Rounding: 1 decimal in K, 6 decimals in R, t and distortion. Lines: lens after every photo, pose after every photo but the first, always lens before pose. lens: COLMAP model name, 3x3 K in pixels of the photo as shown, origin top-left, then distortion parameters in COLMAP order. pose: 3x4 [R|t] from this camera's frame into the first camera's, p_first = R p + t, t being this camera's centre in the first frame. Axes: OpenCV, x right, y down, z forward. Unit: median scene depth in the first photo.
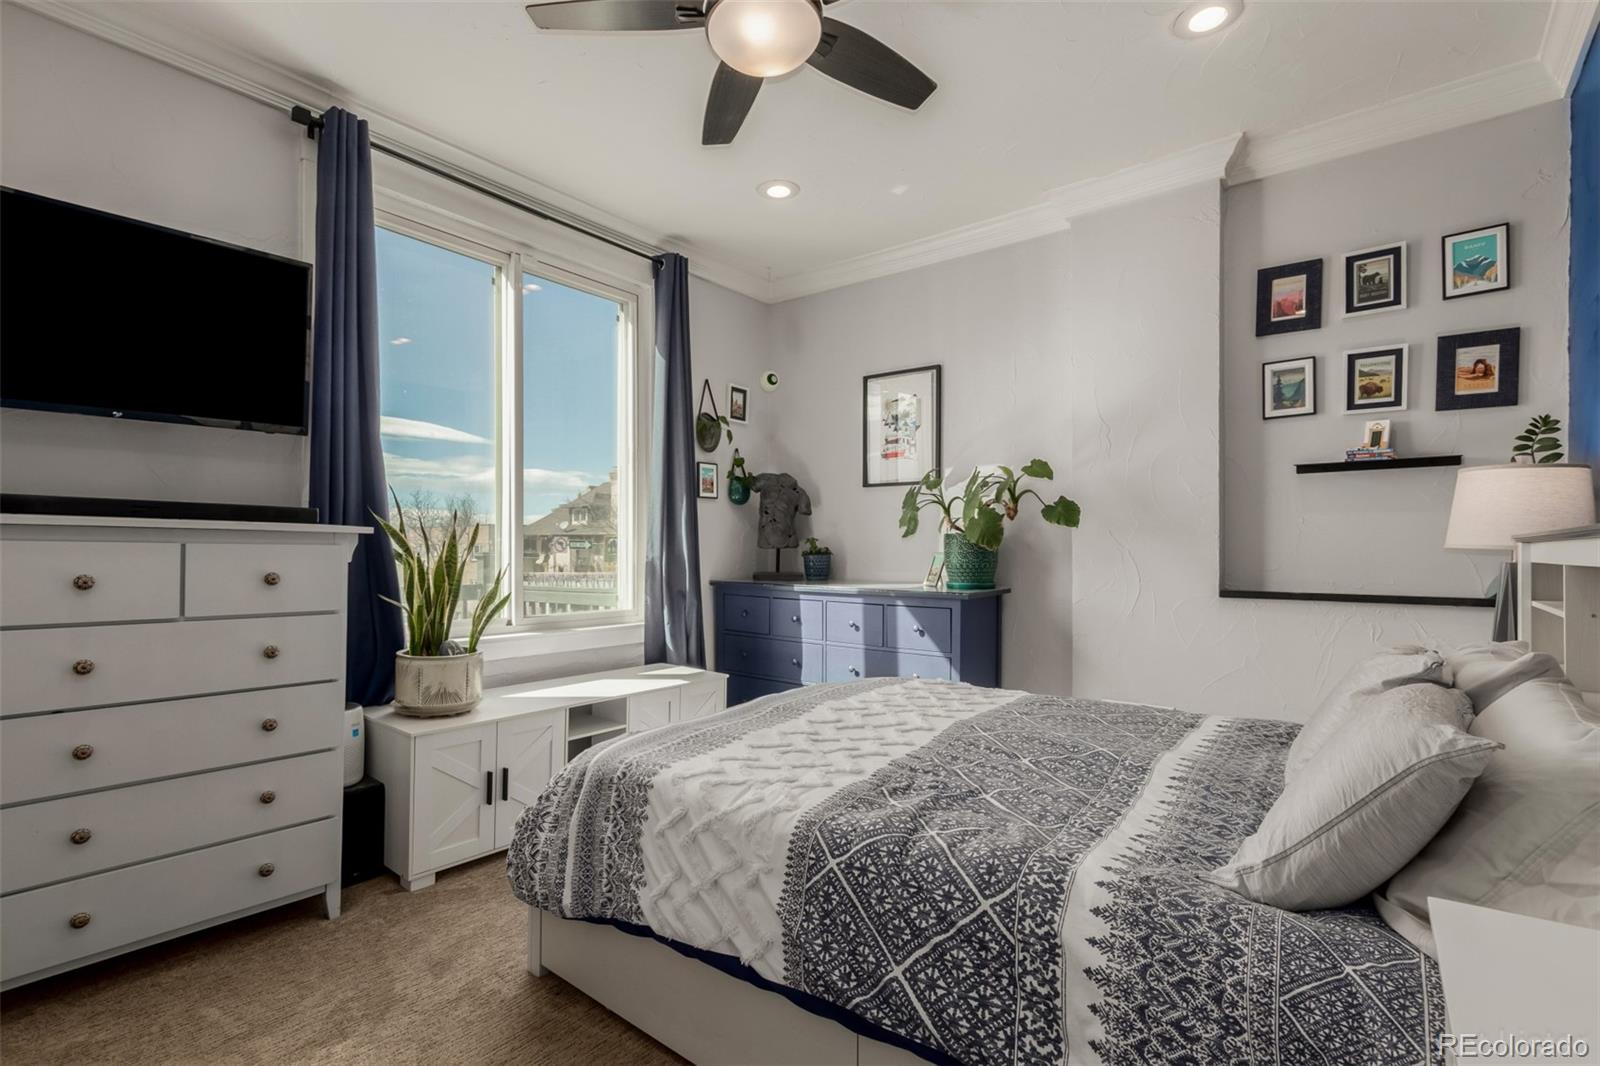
lens RADIAL K [[748.1, 0, 799.9], [0, 748.1, 547.3], [0, 0, 1]] dist [-0.000896, -0.002329]
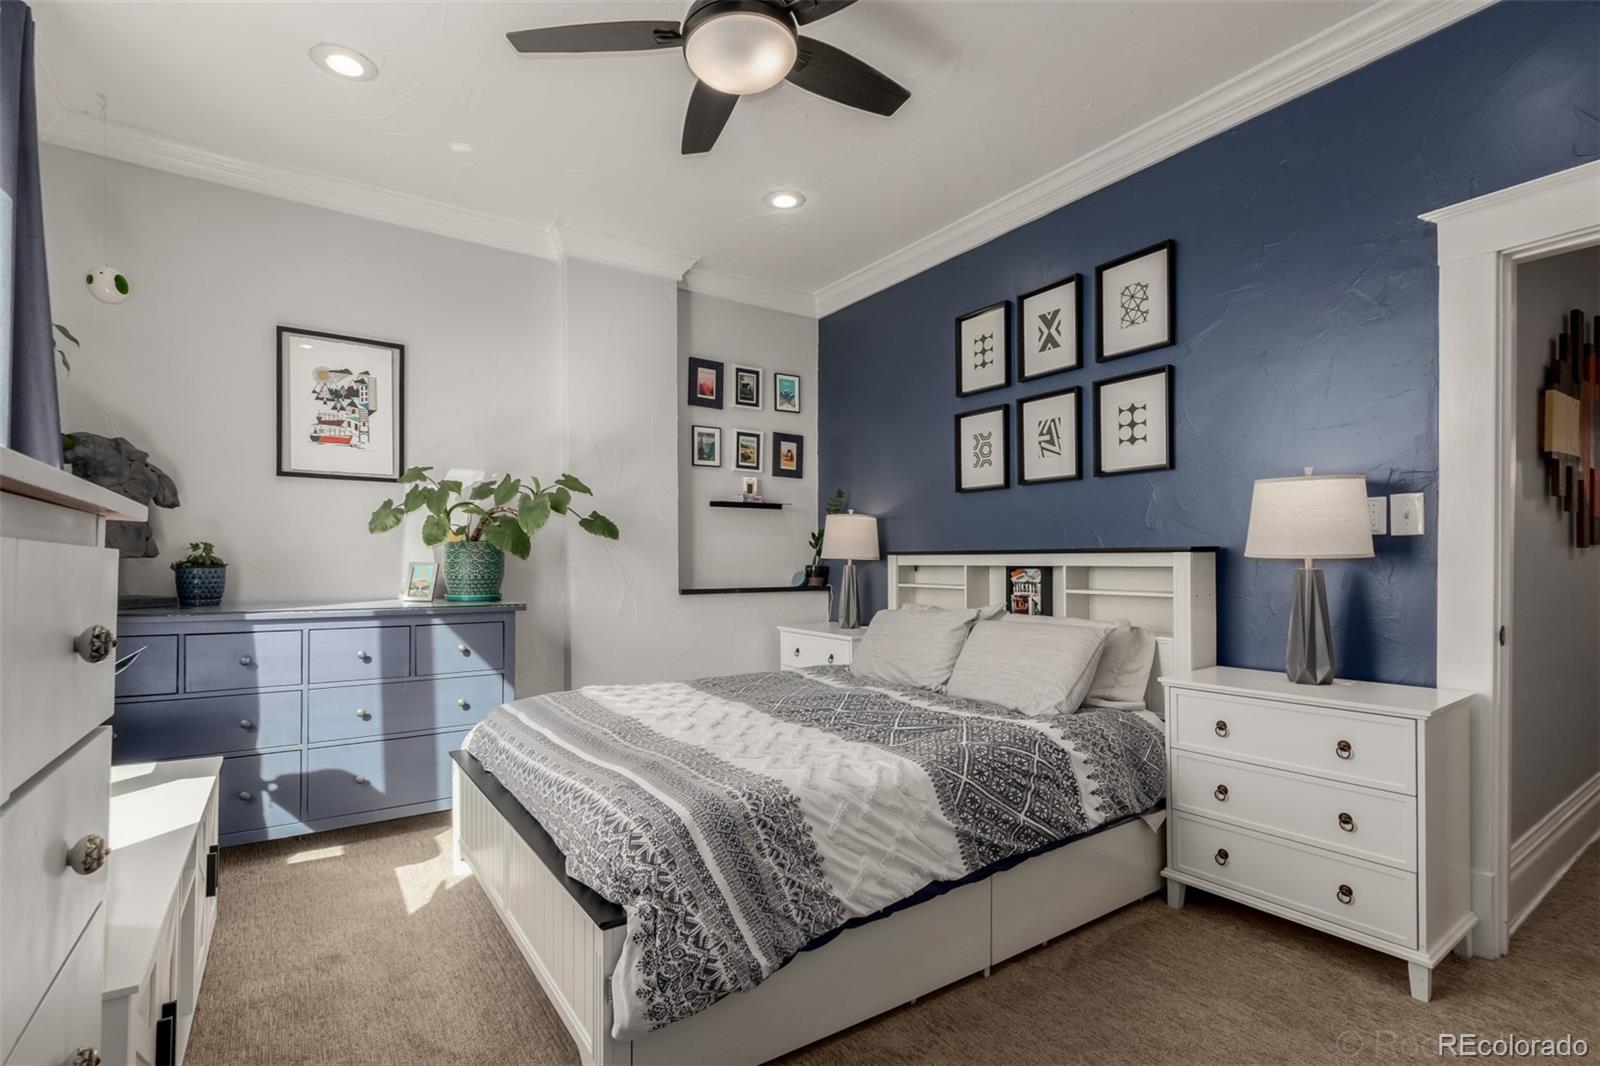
lens RADIAL K [[748.1, 0, 793.0], [0, 748.1, 558.5], [0, 0, 1]] dist [-0.000896, -0.002329]
pose [[0.302293, 0.000332, 0.953215, -0.692118], [-0.002616, 0.999996, 0.000482, 0.000538], [-0.953212, -0.002639, 0.302292, 0.428952]]
